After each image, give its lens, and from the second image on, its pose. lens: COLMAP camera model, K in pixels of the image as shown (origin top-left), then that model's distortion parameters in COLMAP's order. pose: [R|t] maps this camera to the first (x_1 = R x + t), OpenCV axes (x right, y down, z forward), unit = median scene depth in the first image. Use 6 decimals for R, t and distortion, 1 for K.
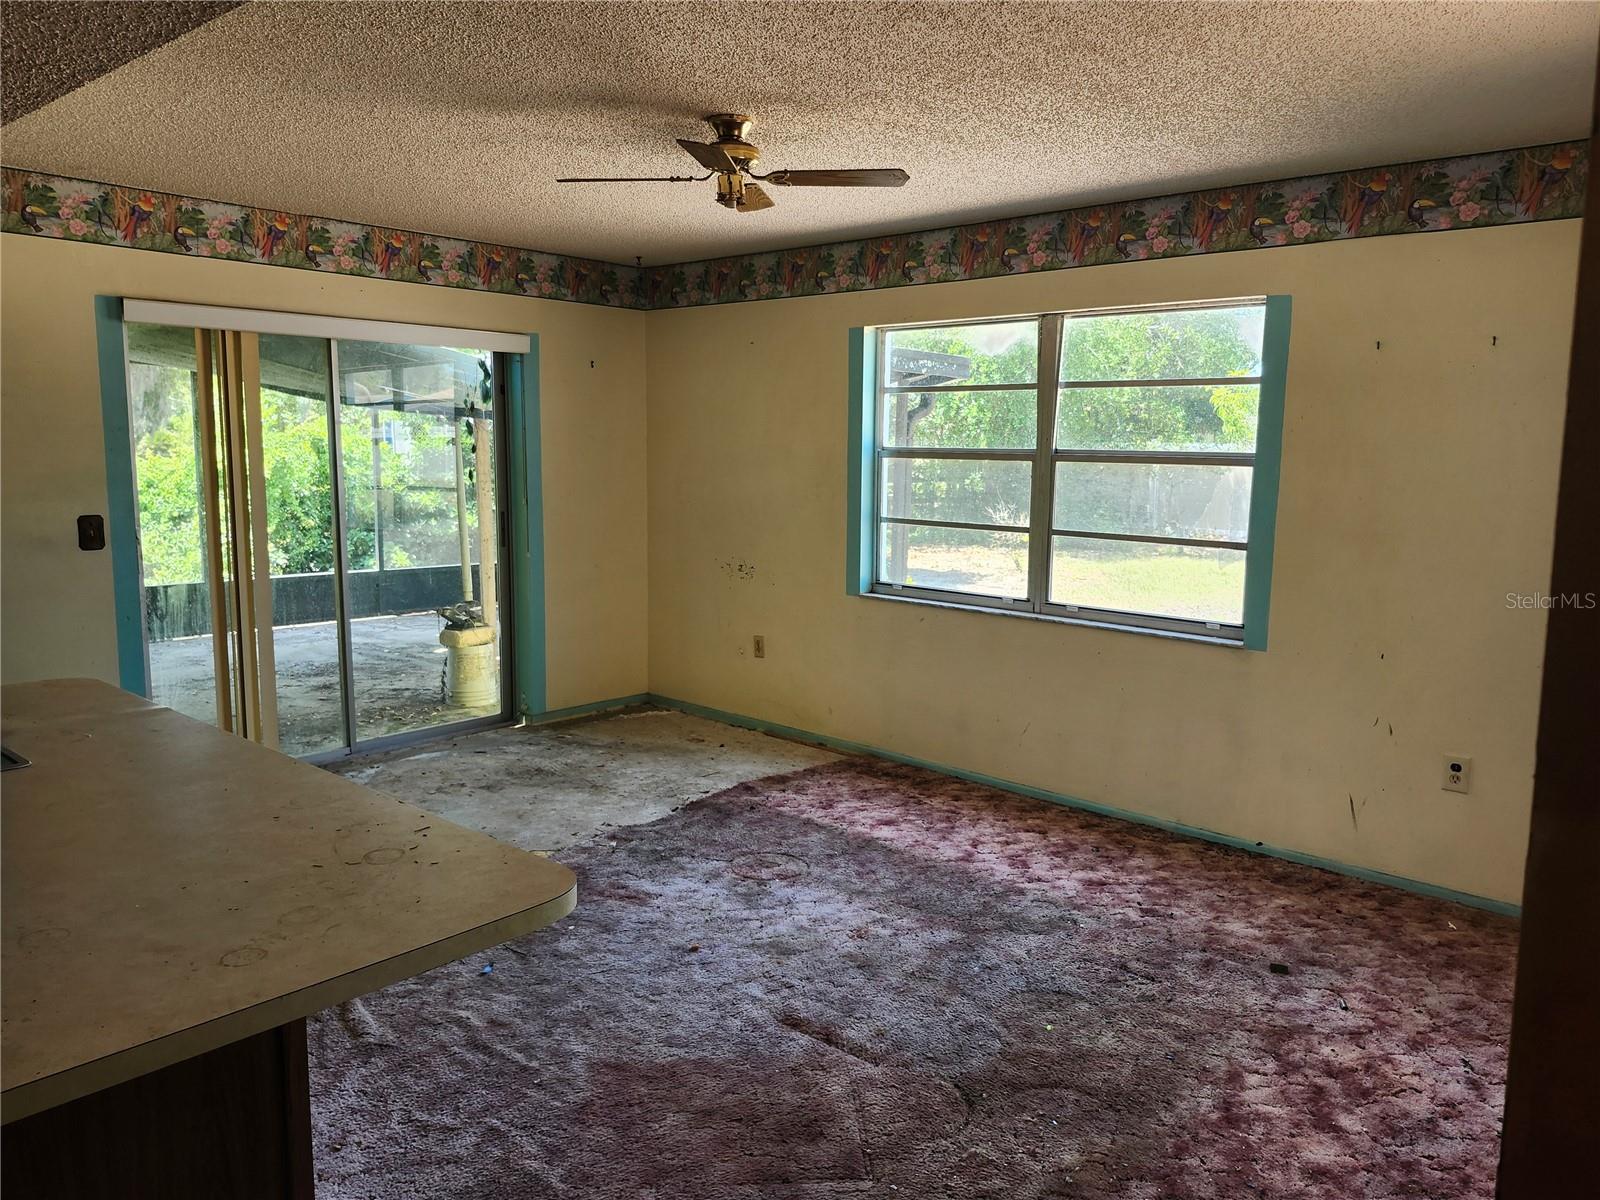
lens RADIAL K [[1171.8, 0, 812.8], [0, 1171.8, 597.5], [0, 0, 1]] dist [0.032214, -0.015975]
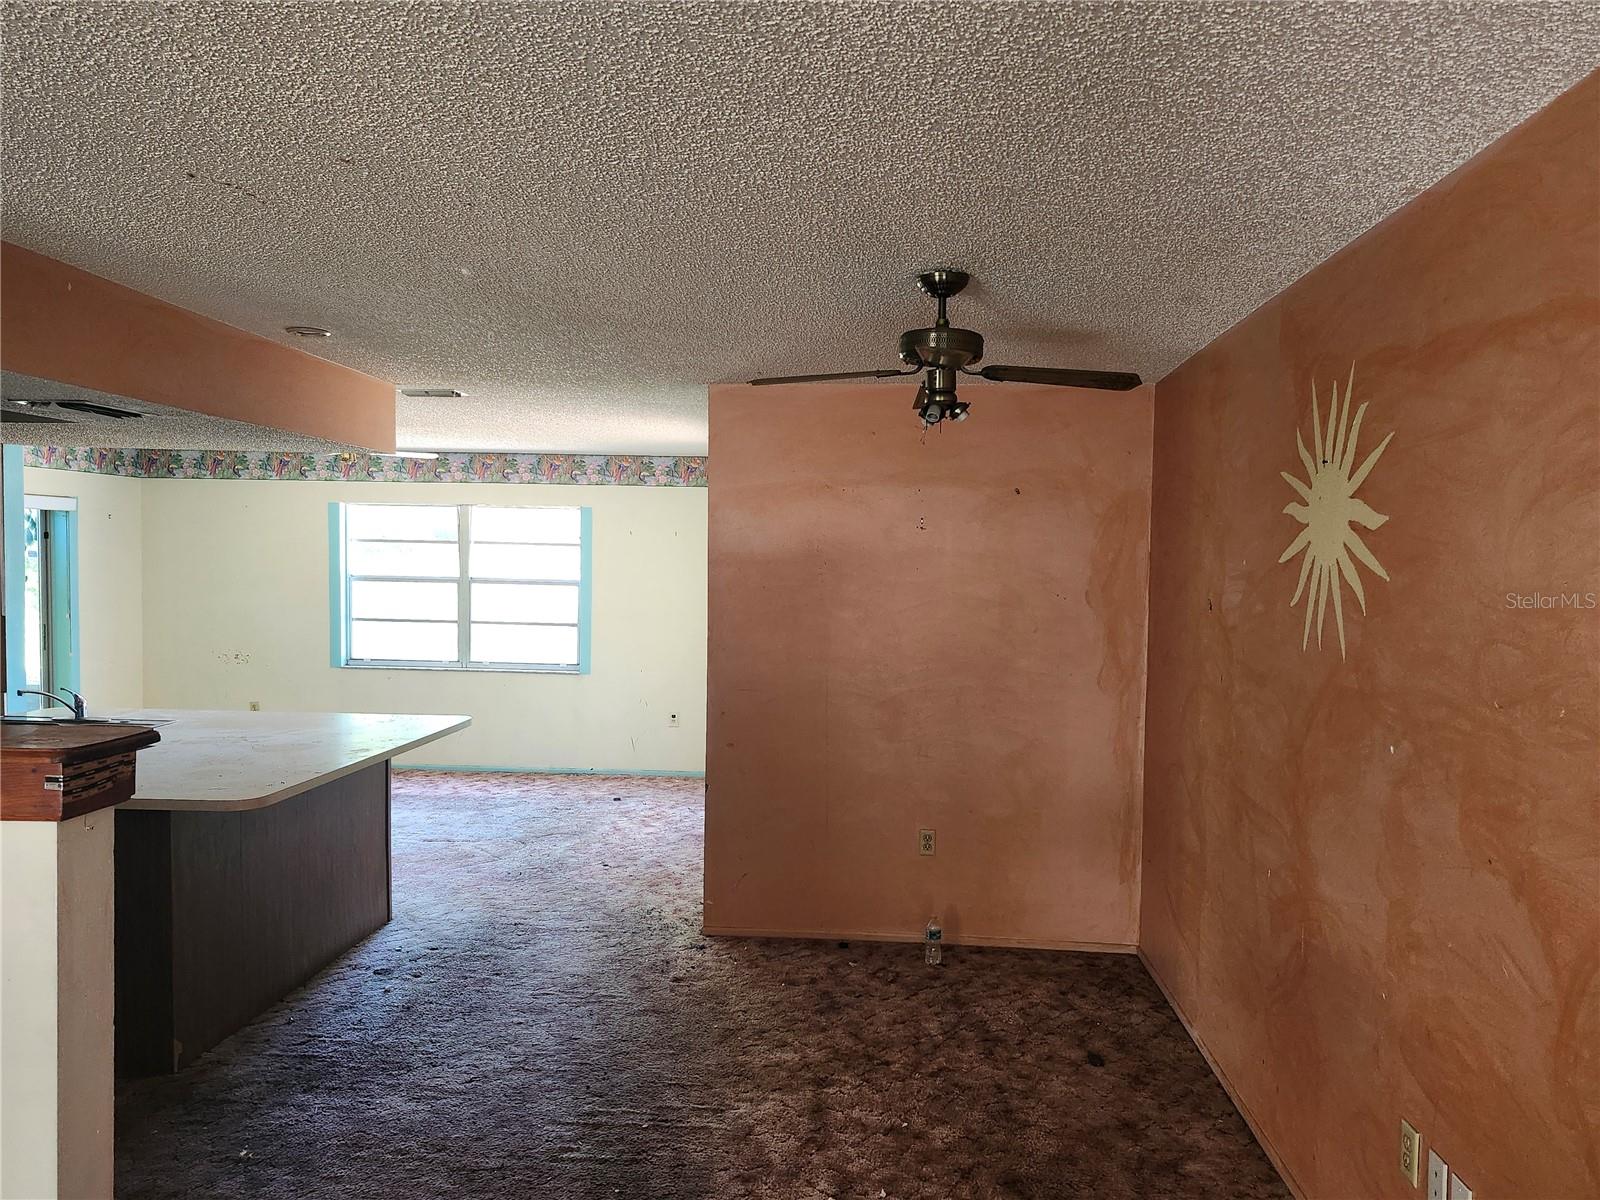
lens RADIAL K [[1171.8, 0, 808.3], [0, 1171.8, 602.3], [0, 0, 1]] dist [0.032214, -0.015975]
pose [[0.793950, -0.023263, 0.607538, -0.494758], [0.075224, 0.995348, -0.060192, 0.063526], [-0.603311, 0.093491, 0.792007, -0.775703]]
